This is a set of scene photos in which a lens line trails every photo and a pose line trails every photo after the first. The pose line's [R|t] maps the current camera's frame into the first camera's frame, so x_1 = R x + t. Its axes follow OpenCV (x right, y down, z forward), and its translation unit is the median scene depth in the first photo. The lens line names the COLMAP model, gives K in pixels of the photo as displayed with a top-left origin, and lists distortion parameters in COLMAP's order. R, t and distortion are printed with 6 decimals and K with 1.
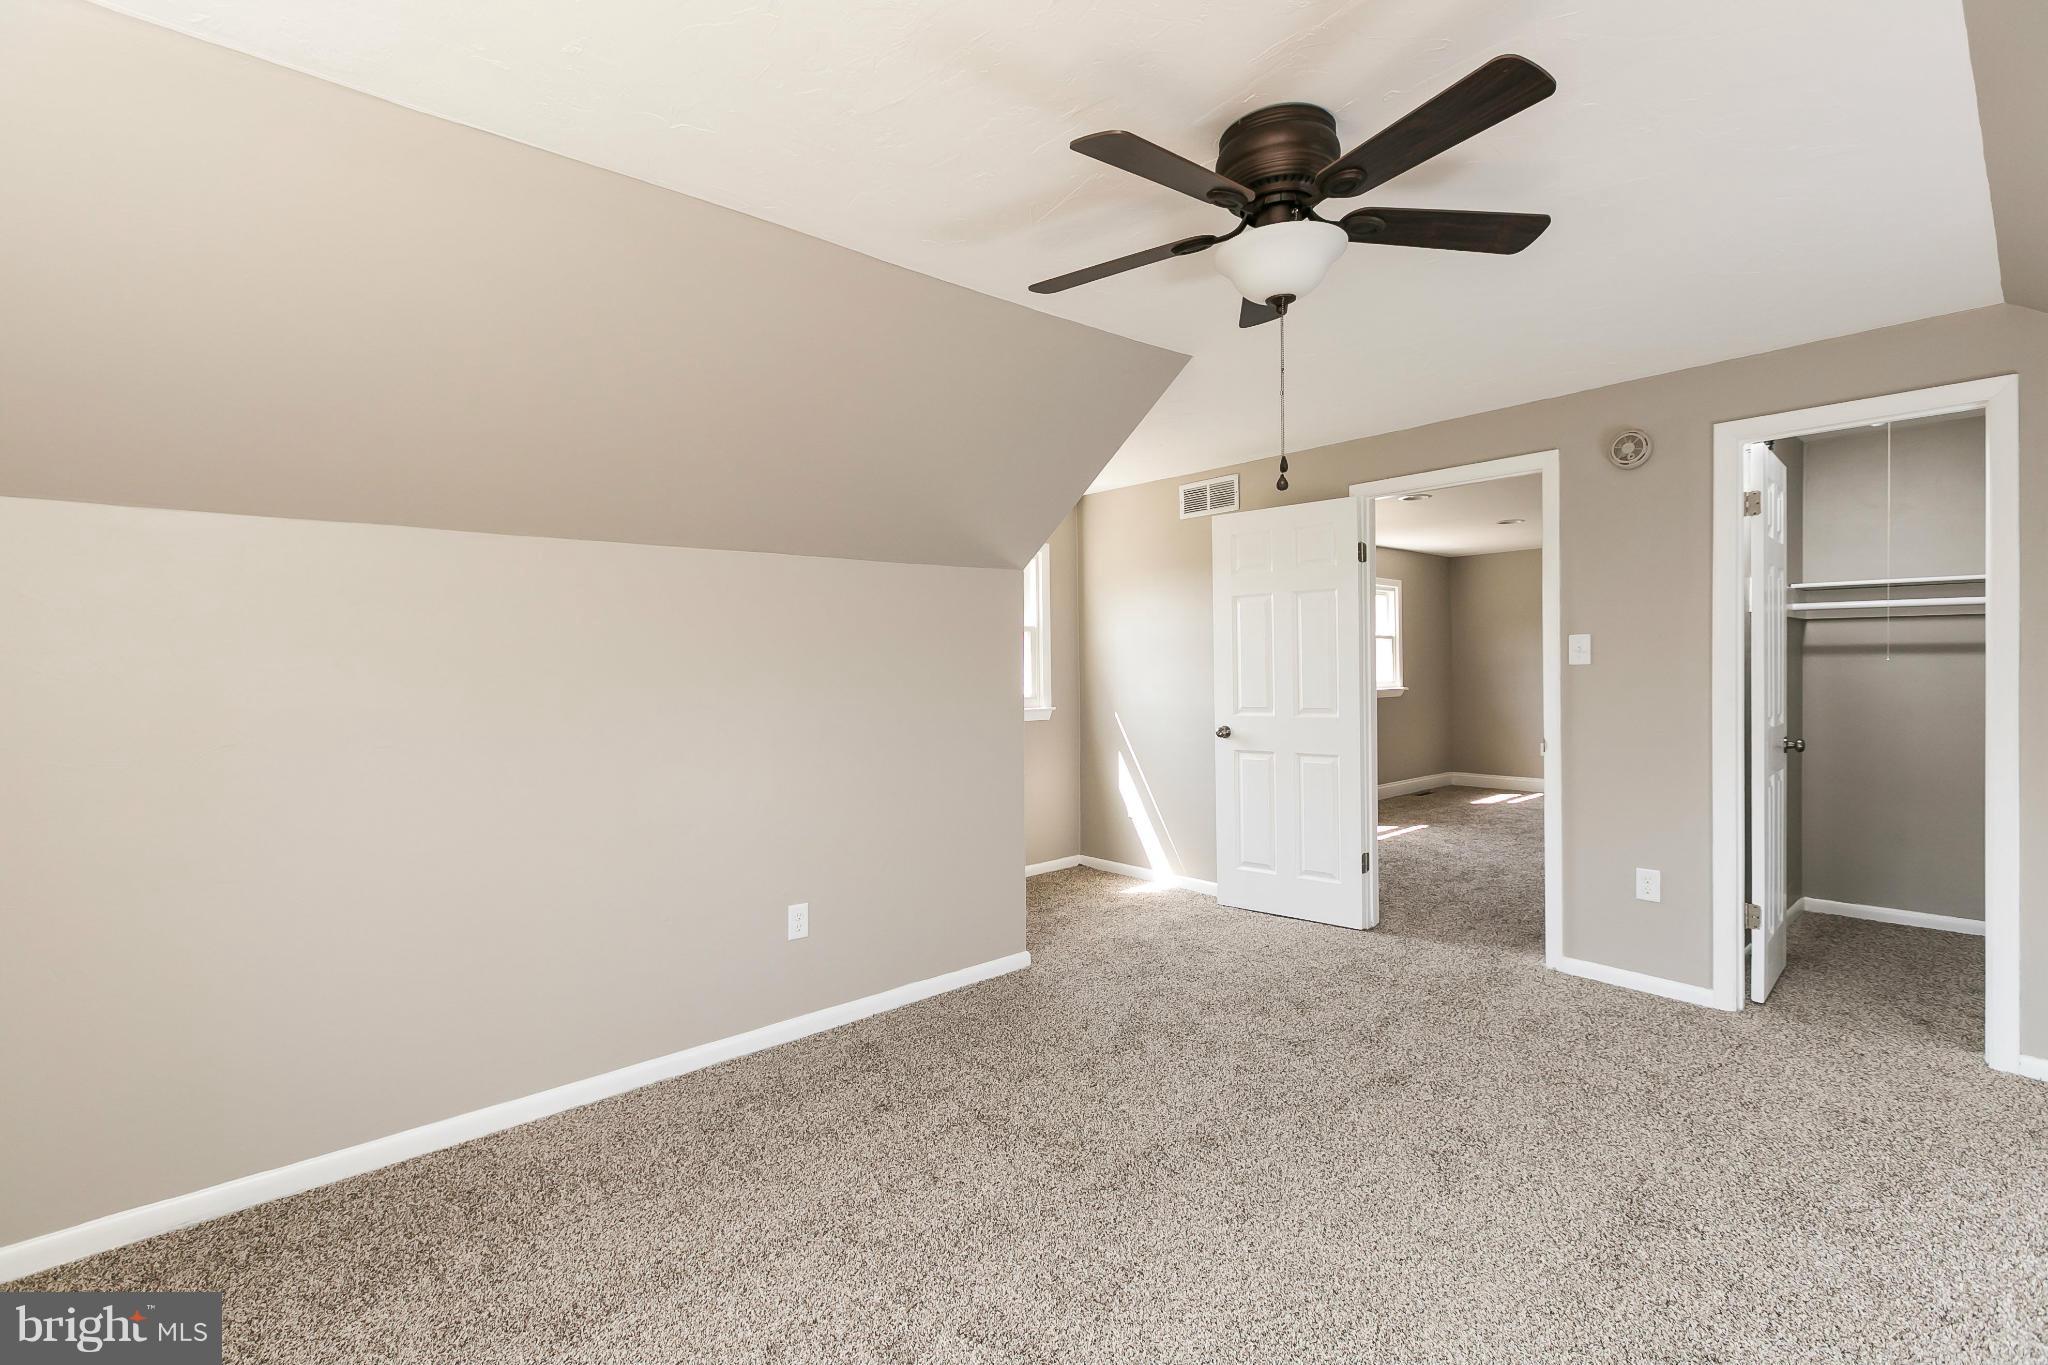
lens RADIAL K [[910.2, 0, 1013.0], [0, 910.2, 680.2], [0, 0, 1]] dist [0.017847, 0.000032]
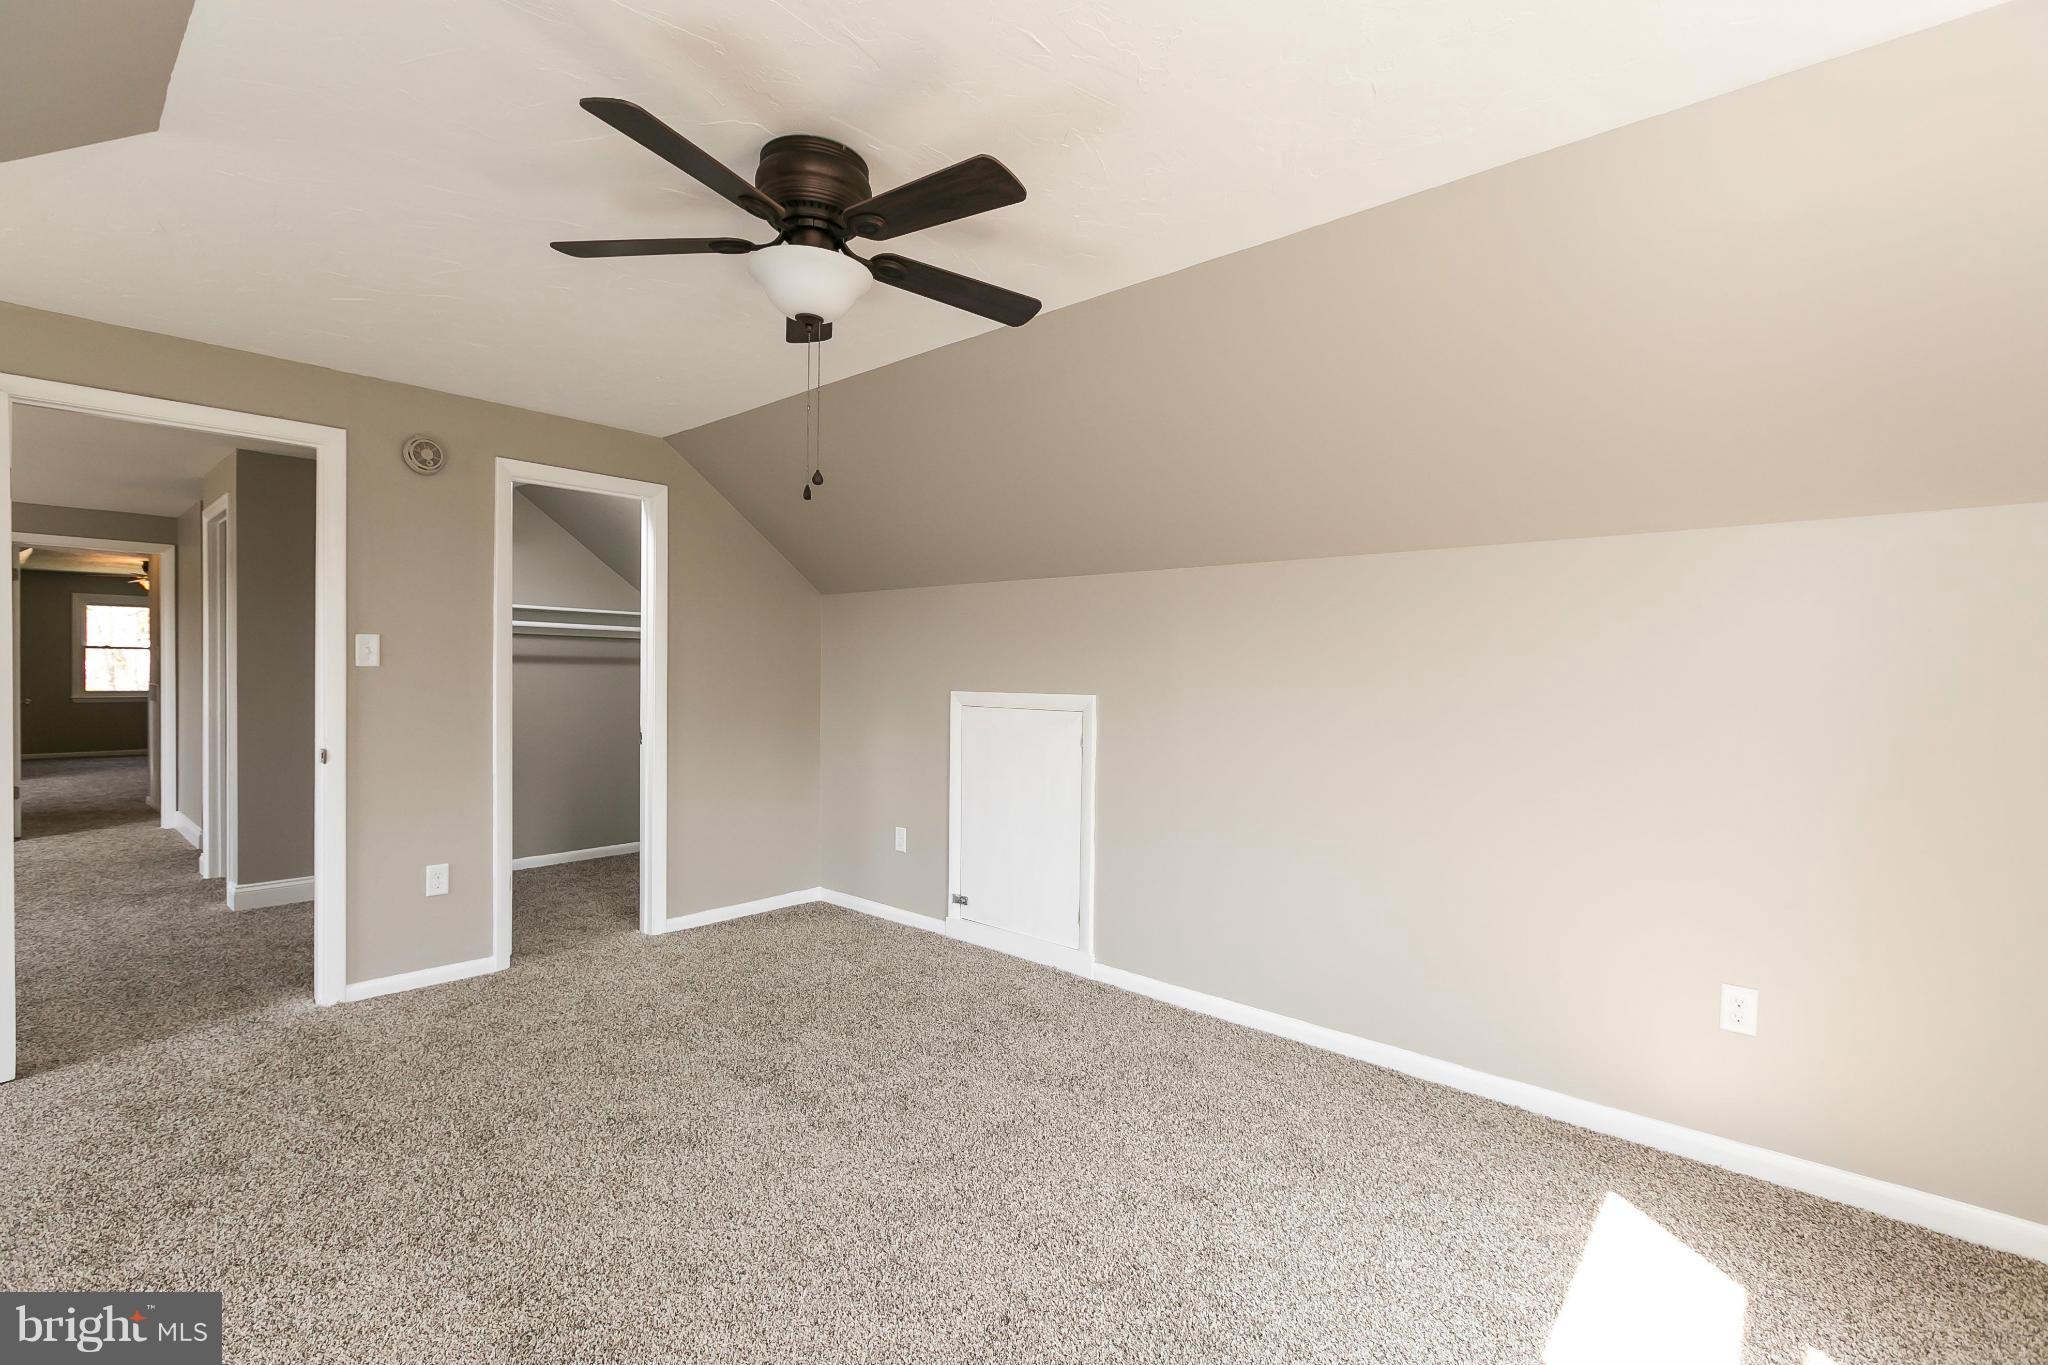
lens RADIAL K [[910.2, 0, 1013.0], [0, 910.2, 680.2], [0, 0, 1]] dist [0.017847, 0.000032]
pose [[-0.124913, 0.001964, 0.992166, -0.439019], [-0.000502, 0.999998, -0.002043, -0.001018], [-0.992168, -0.000753, -0.124911, 0.509031]]
